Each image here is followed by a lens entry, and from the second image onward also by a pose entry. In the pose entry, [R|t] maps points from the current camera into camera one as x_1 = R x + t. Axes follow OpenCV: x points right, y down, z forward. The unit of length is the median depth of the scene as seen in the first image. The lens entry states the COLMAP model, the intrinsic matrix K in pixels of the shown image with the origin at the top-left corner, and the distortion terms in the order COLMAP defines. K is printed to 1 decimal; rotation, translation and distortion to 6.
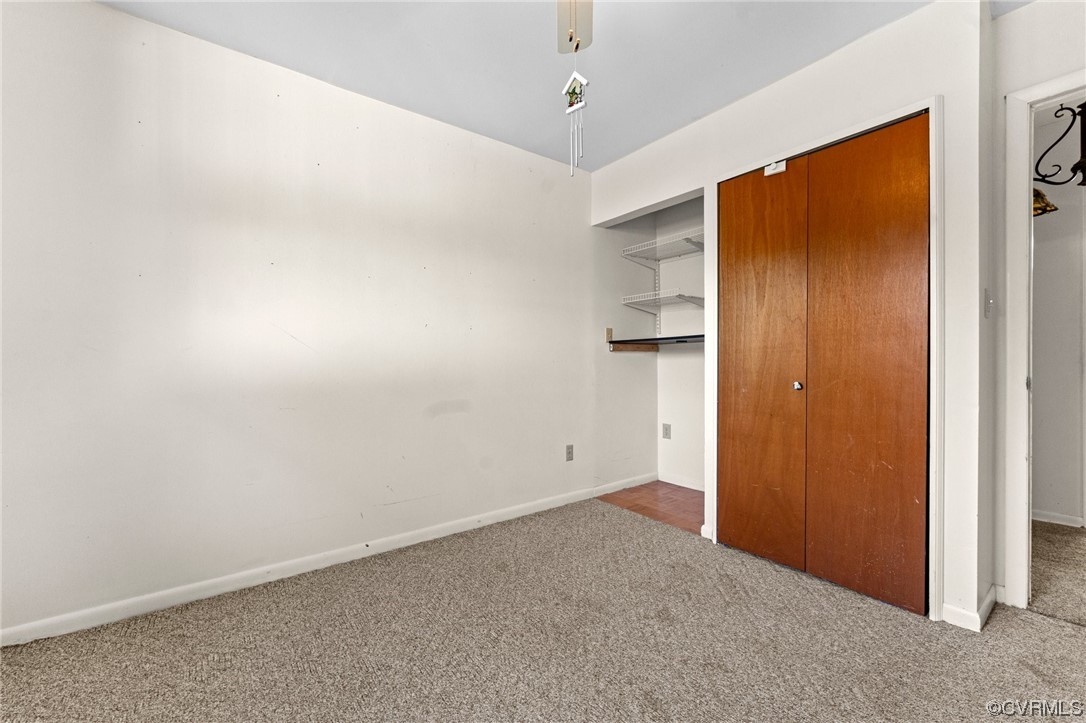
lens RADIAL K [[436.8, 0, 543.0], [0, 436.8, 361.5], [0, 0, 1]] dist [0.002441, 0.000170]
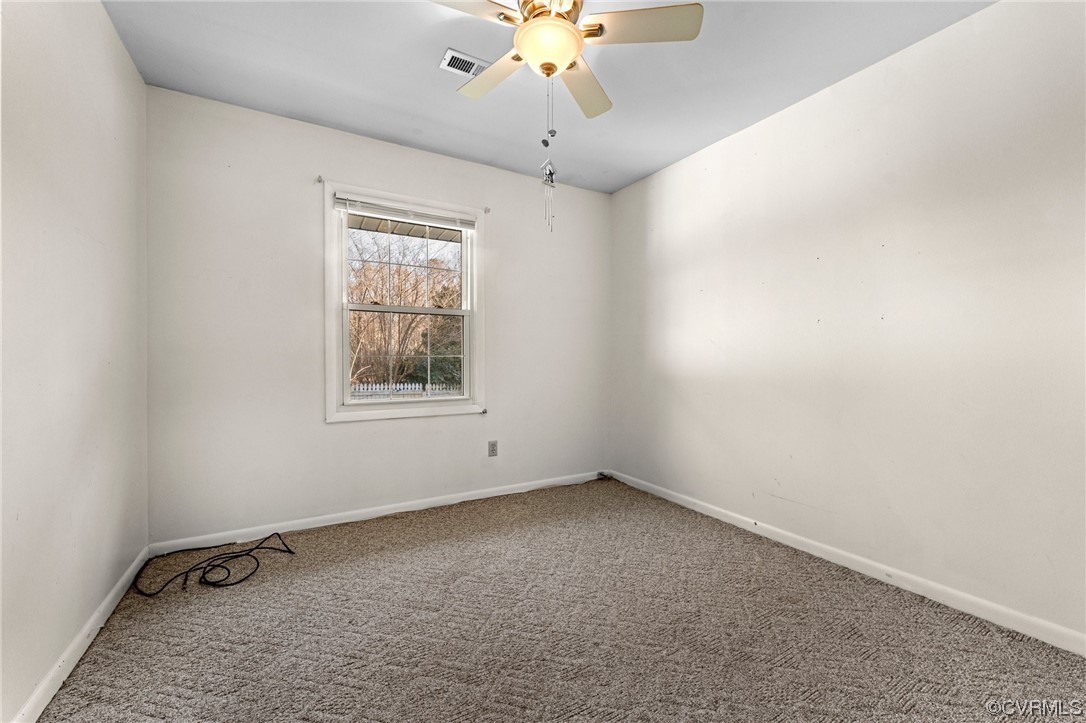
lens RADIAL K [[436.8, 0, 543.0], [0, 436.8, 361.5], [0, 0, 1]] dist [0.002441, 0.000170]
pose [[-0.118744, 0.009602, -0.992879, 0.758380], [-0.000187, 0.999953, 0.009693, -0.004535], [0.992925, 0.001337, -0.118736, 0.584229]]
